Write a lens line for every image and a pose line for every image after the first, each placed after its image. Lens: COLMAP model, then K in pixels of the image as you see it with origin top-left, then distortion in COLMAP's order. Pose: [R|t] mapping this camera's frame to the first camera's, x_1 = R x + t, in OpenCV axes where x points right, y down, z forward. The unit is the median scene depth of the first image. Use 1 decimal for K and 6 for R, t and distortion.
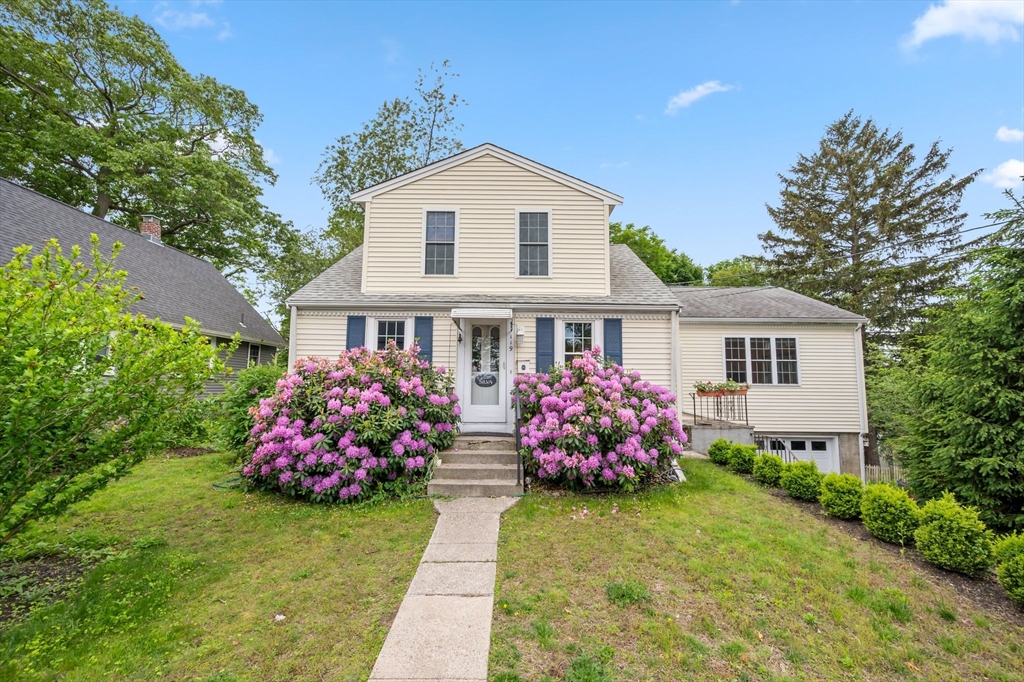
lens RADIAL K [[407.0, 0, 515.4], [0, 407.0, 339.5], [0, 0, 1]] dist [-0.001425, -0.000136]
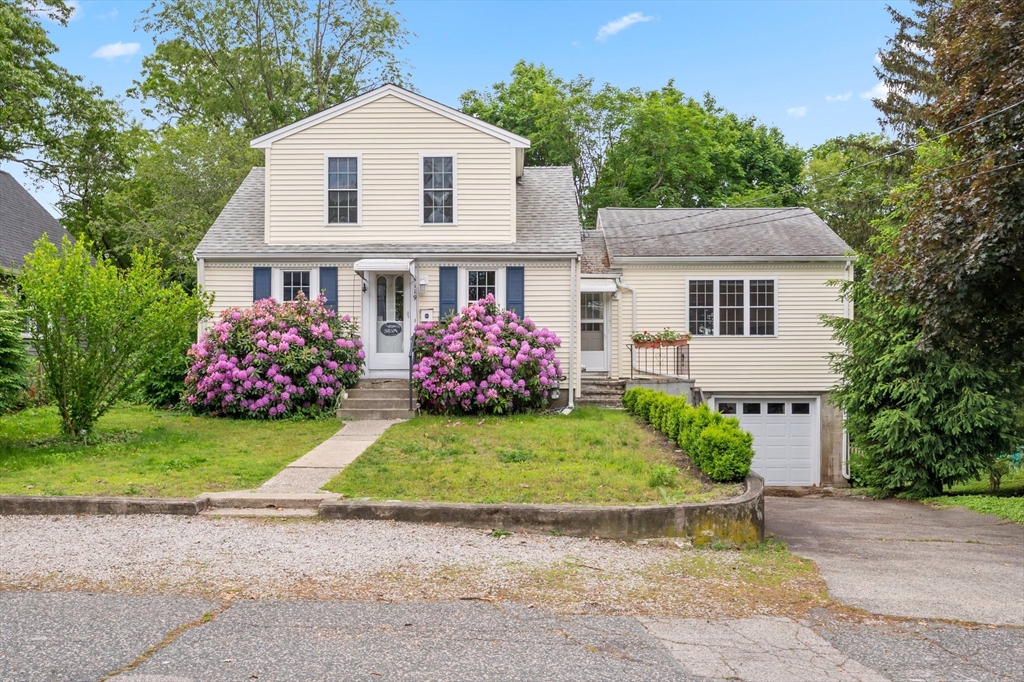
lens RADIAL K [[904.5, 0, 512.0], [0, 904.5, 341.0], [0, 0, 1]] dist [-0.000087, 0.000985]
pose [[0.999834, -0.011303, -0.014324, 0.261389], [0.012362, 0.997015, 0.076211, -0.038732], [0.013420, -0.076375, 0.996989, -1.250441]]
